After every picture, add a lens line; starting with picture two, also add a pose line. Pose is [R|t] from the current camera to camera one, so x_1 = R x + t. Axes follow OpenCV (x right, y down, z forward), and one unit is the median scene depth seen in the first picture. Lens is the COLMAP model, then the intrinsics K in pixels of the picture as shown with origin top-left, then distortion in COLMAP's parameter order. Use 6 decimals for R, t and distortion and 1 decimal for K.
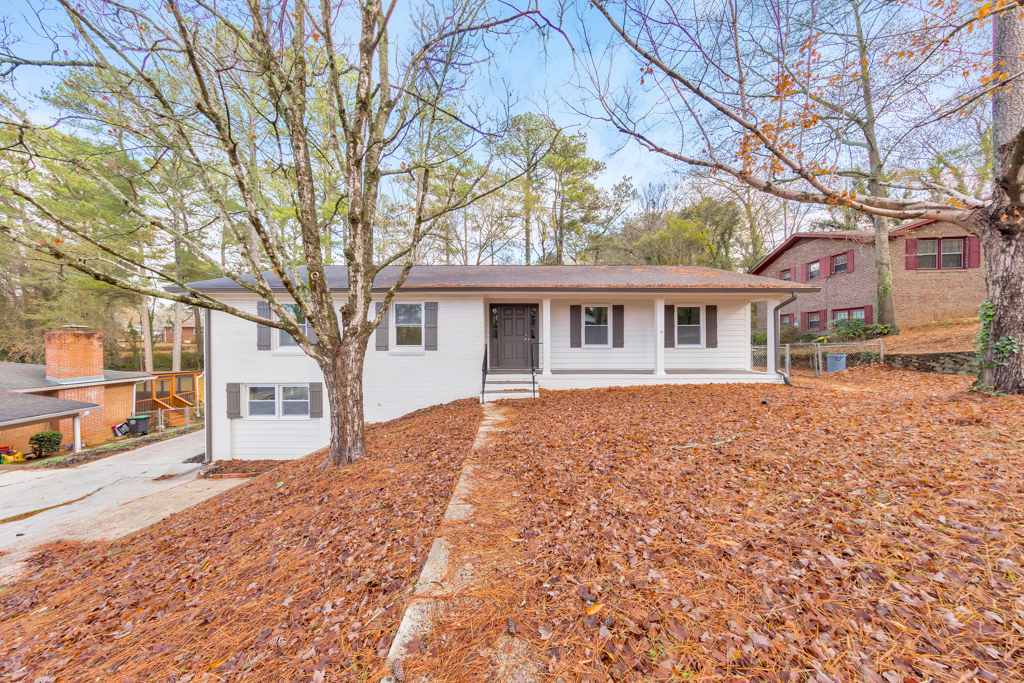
lens RADIAL K [[334.2, 0, 514.4], [0, 334.2, 337.6], [0, 0, 1]] dist [0.009059, -0.000687]
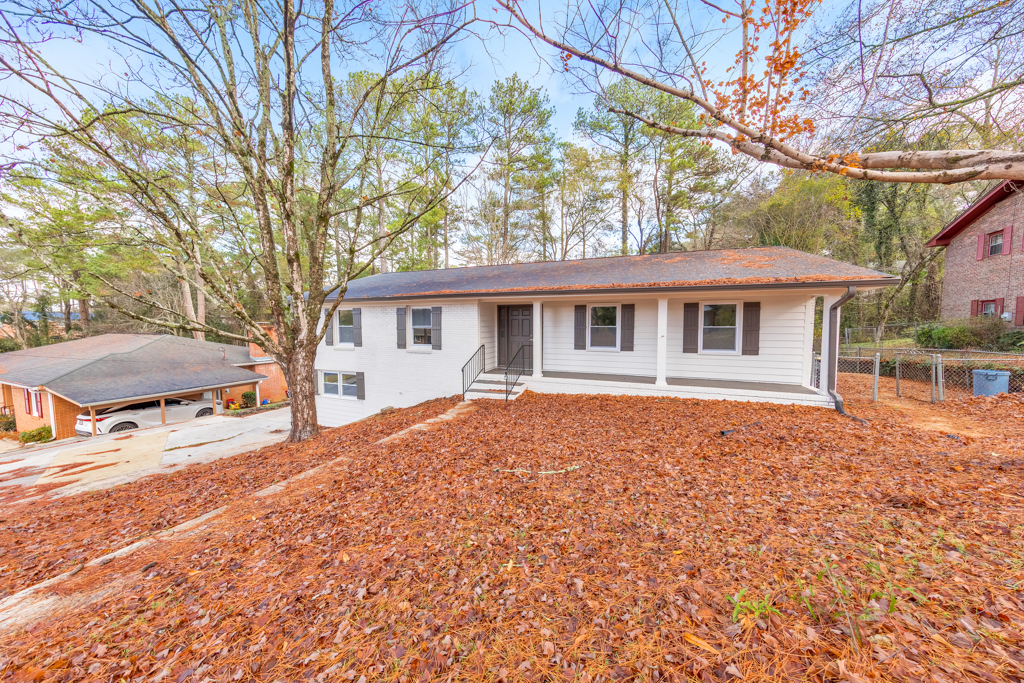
lens RADIAL K [[334.2, 0, 507.7], [0, 334.2, 341.0], [0, 0, 1]] dist [0.009059, -0.000687]
pose [[0.927883, 0.021424, -0.372256, 0.387751], [-0.001273, 0.998524, 0.054296, -0.051665], [0.372870, -0.049907, 0.926540, 0.039887]]
